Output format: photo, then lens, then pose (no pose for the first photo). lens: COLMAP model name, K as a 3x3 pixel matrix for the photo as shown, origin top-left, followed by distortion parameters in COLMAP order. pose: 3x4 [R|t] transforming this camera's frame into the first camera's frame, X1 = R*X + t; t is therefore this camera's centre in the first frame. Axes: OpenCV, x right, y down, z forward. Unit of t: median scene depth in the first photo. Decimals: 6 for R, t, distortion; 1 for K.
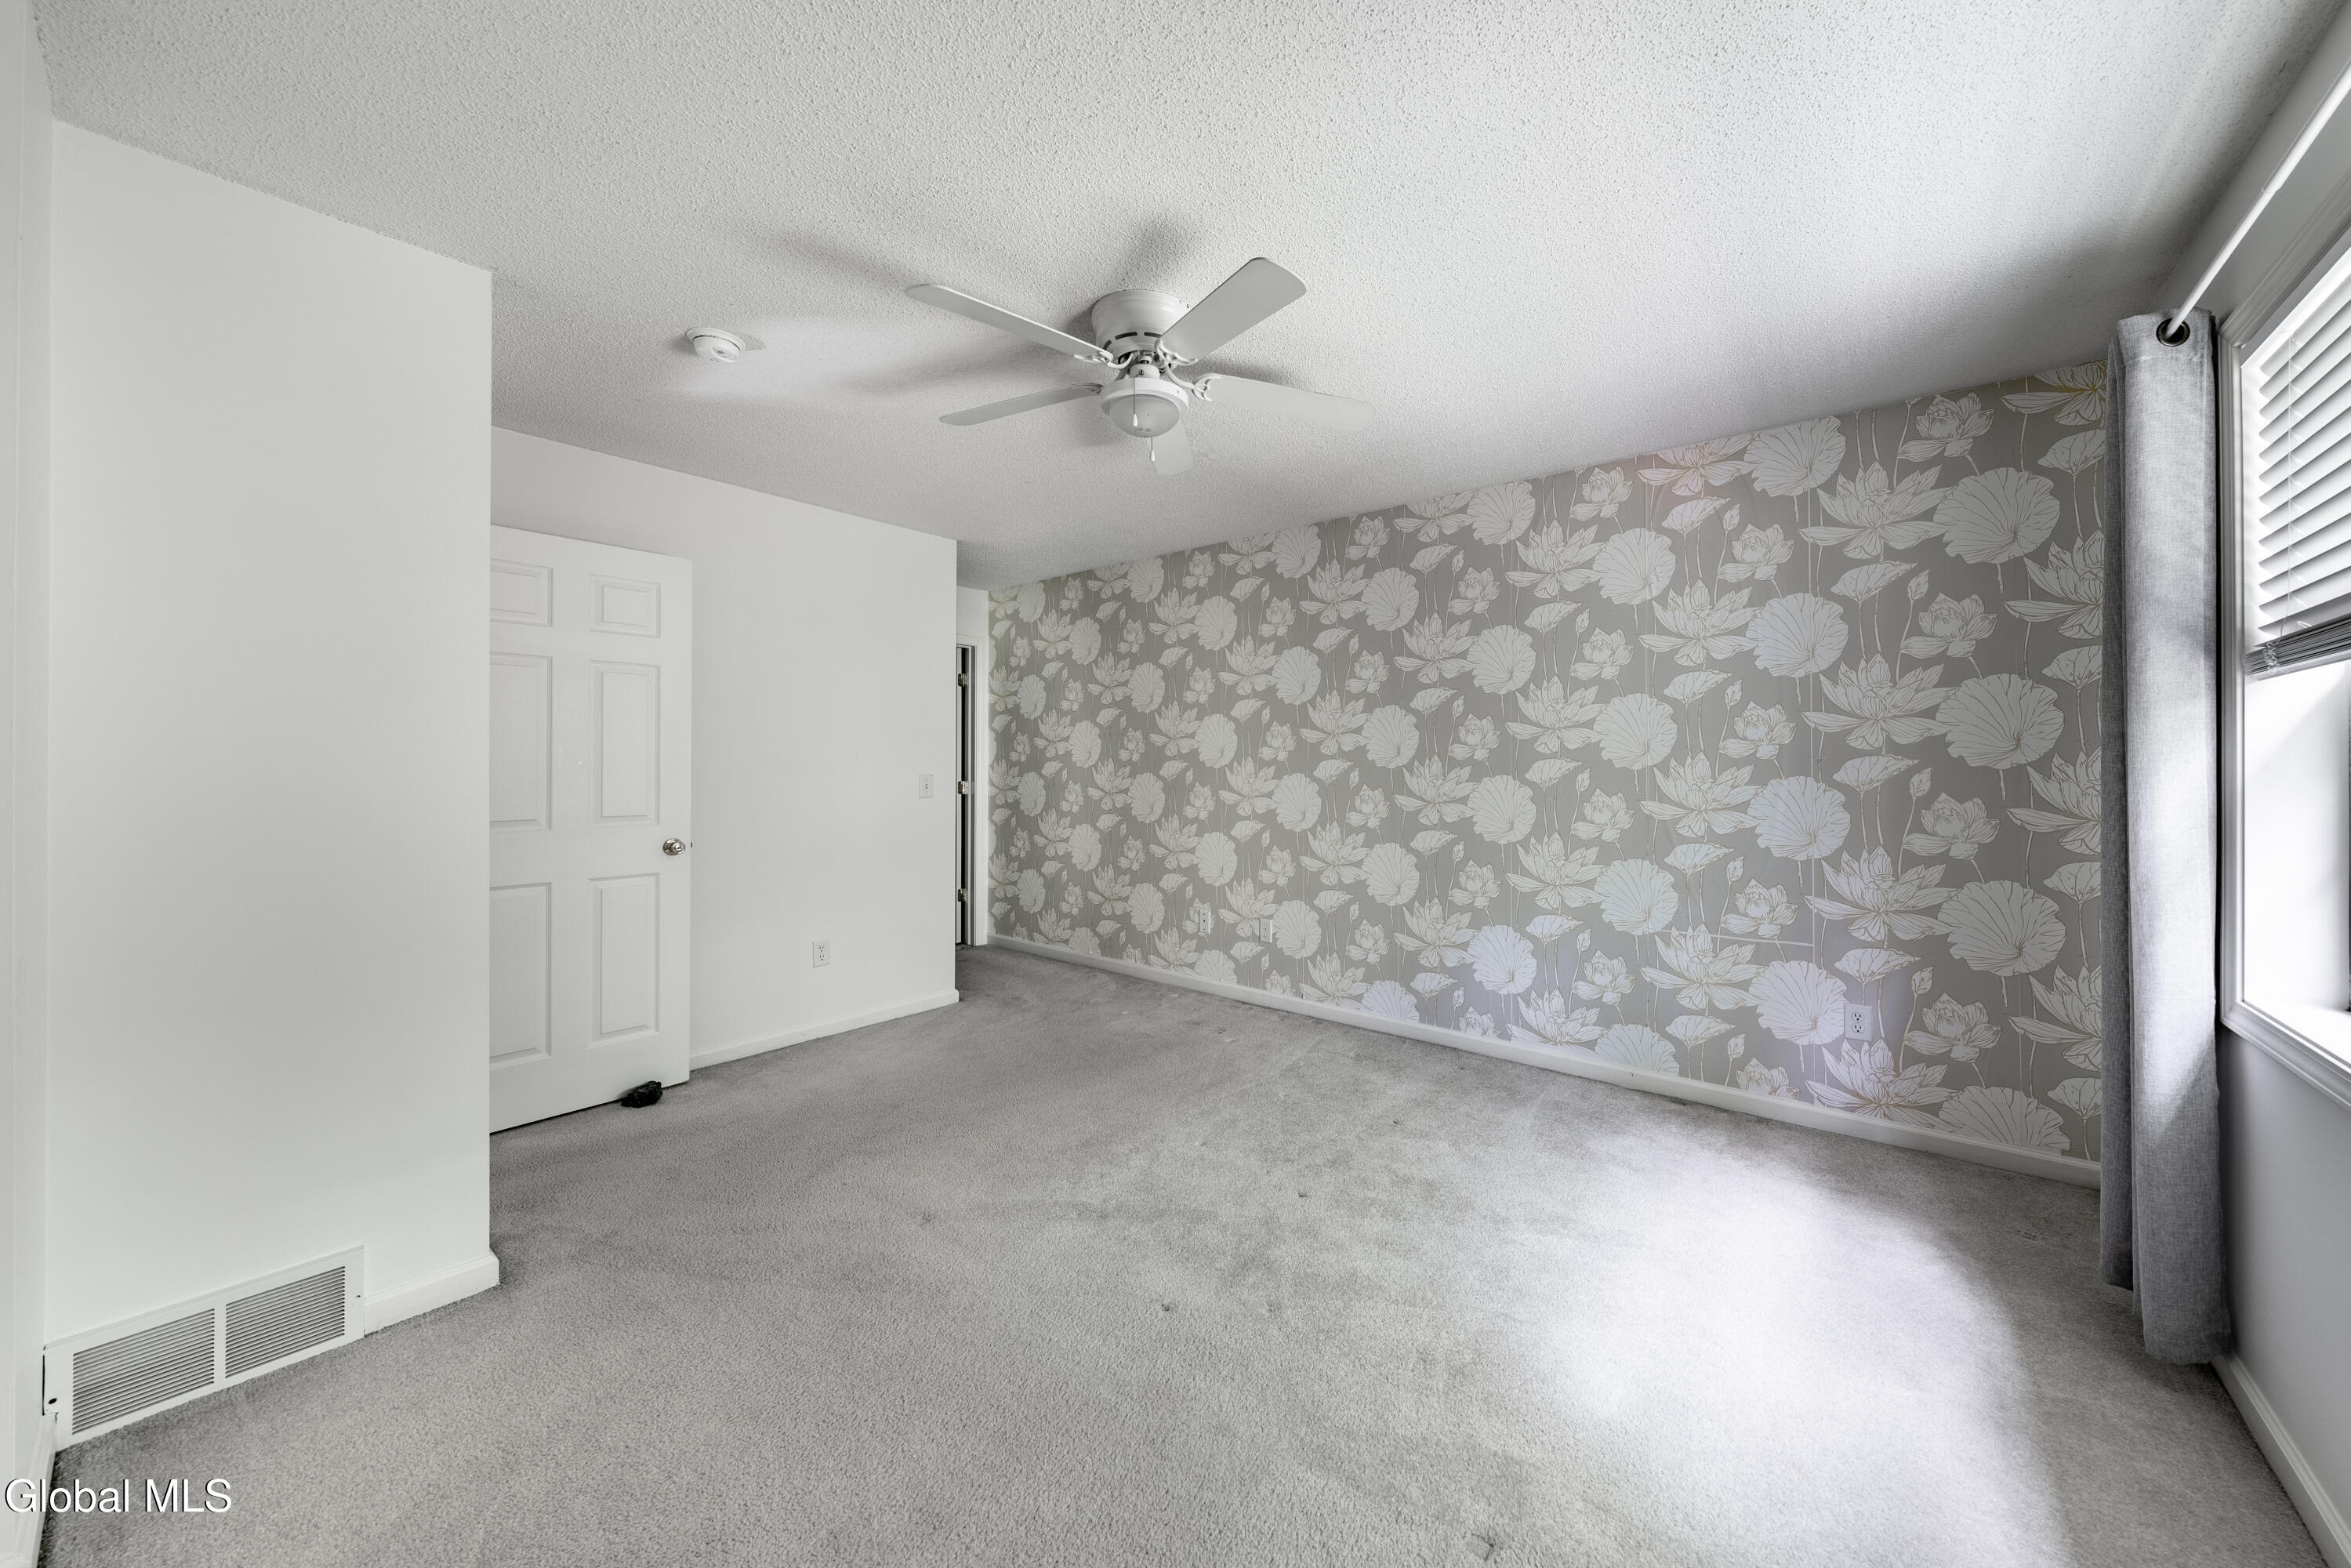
lens RADIAL K [[813.7, 0, 1237.6], [0, 813.7, 763.1], [0, 0, 1]] dist [0.001595, 0.000187]
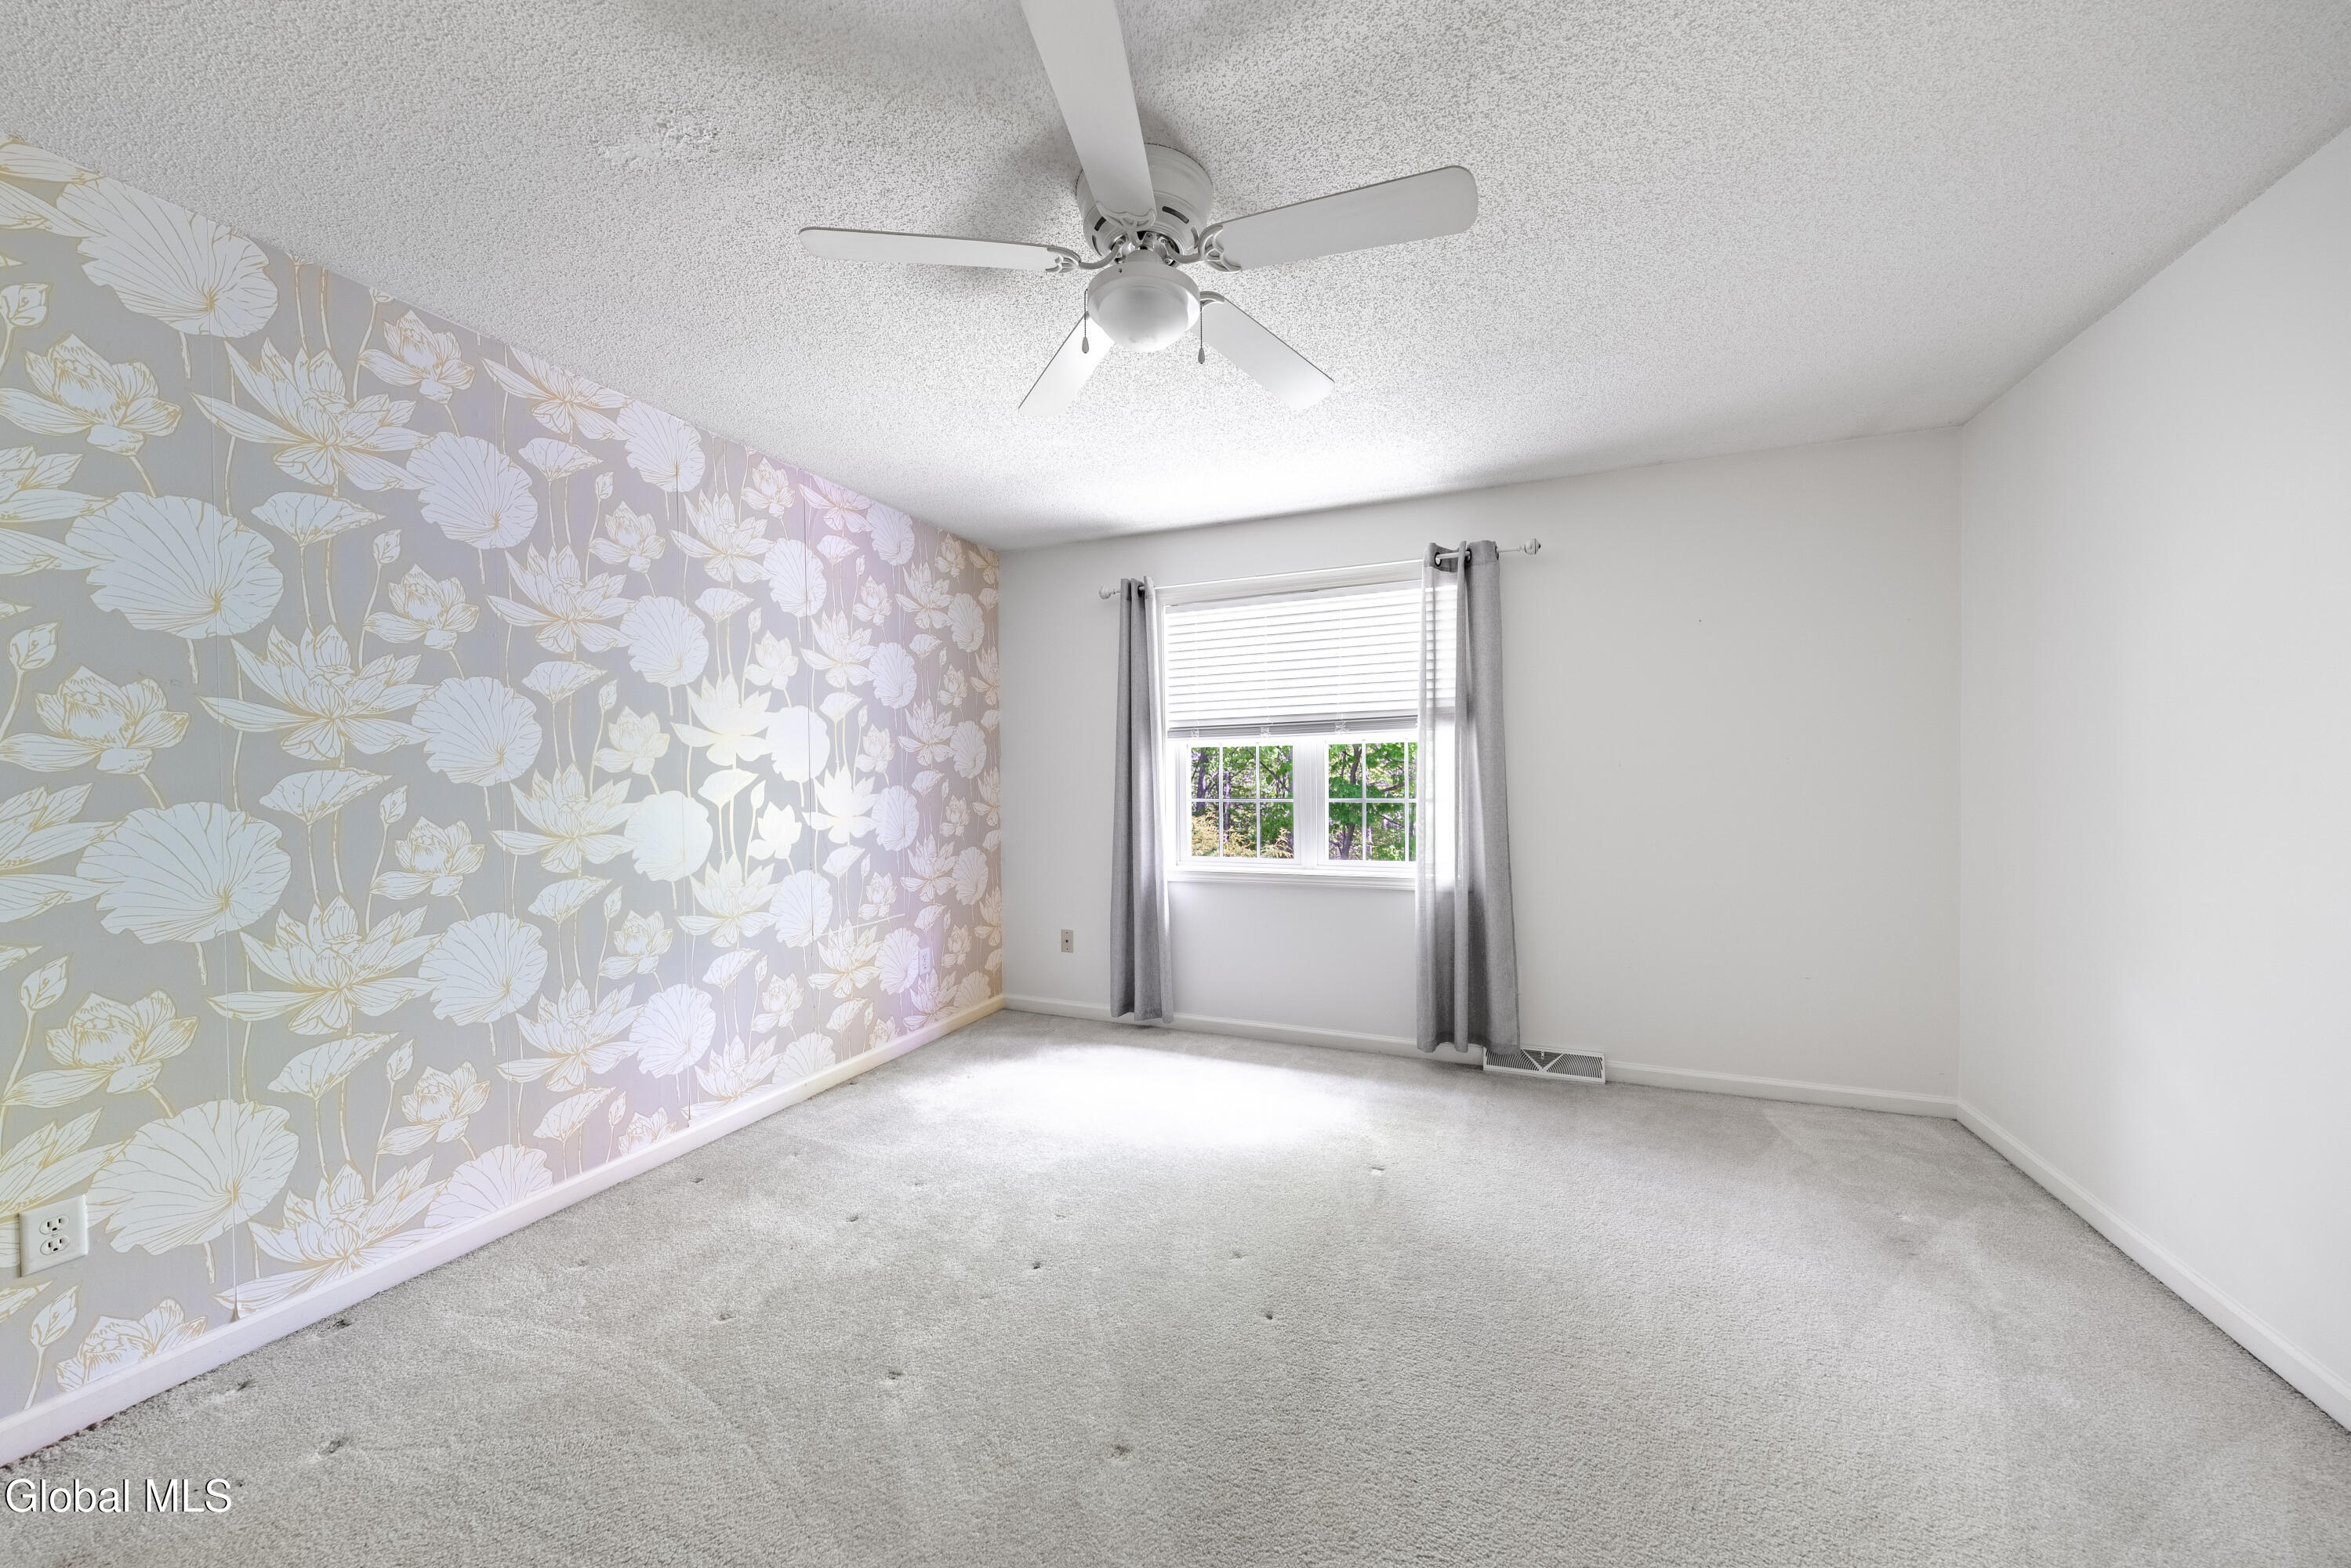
lens RADIAL K [[813.7, 0, 1202.5], [0, 813.7, 781.1], [0, 0, 1]] dist [0.001595, 0.000187]
pose [[-0.273481, -0.010688, 0.961818, -0.644507], [-0.002334, 0.999943, 0.010448, -0.005437], [-0.961875, 0.000612, -0.273490, 0.843514]]
